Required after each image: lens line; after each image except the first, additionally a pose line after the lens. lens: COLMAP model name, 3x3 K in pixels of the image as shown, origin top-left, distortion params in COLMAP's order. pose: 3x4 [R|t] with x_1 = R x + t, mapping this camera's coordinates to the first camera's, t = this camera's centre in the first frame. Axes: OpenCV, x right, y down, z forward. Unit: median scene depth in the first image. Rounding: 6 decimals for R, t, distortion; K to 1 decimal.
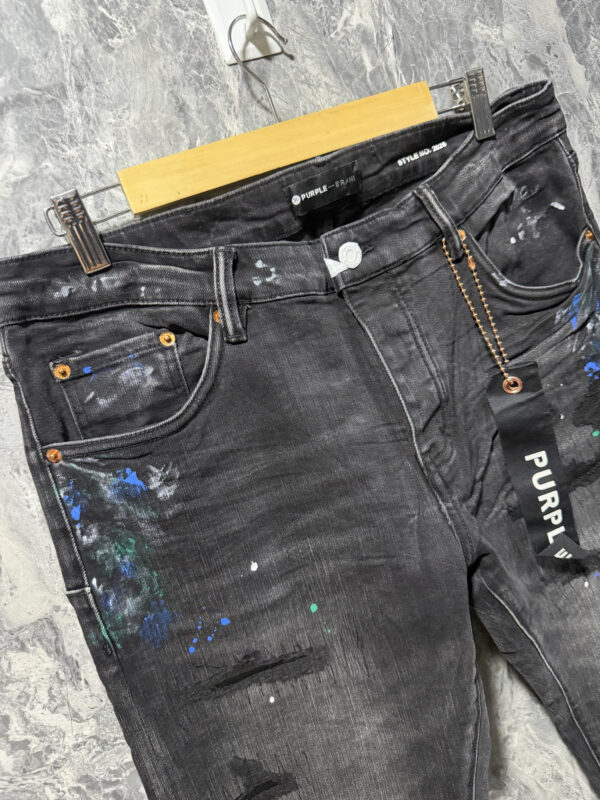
lens RADIAL K [[603.3, 0, 302.3], [0, 603.3, 404.5], [0, 0, 1]] dist [-0.012255, -0.004135]
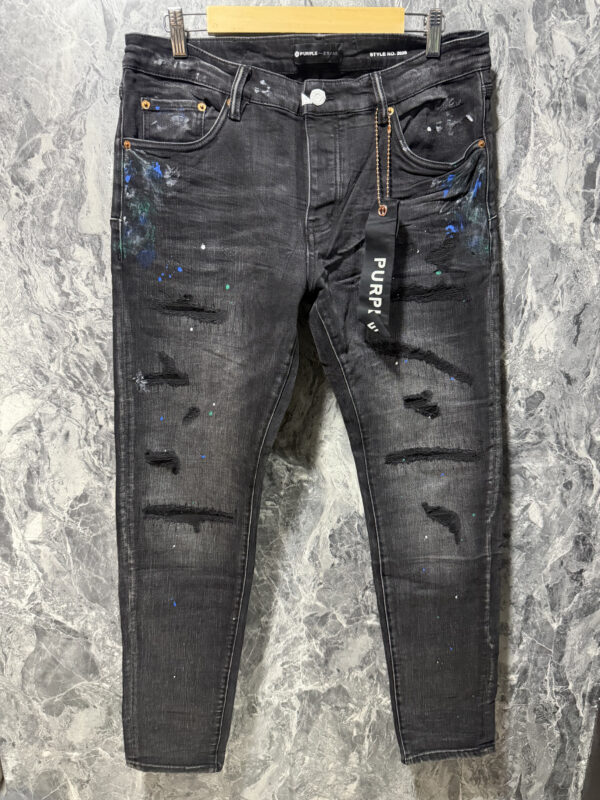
lens RADIAL K [[600.3, 0, 300.6], [0, 600.3, 412.6], [0, 0, 1]] dist [-0.006477, 0.001057]
pose [[0.906985, 0.392164, -0.153578, 0.665098], [-0.369532, 0.915940, 0.156525, 0.332527], [0.202051, -0.085214, 0.975661, -0.771664]]
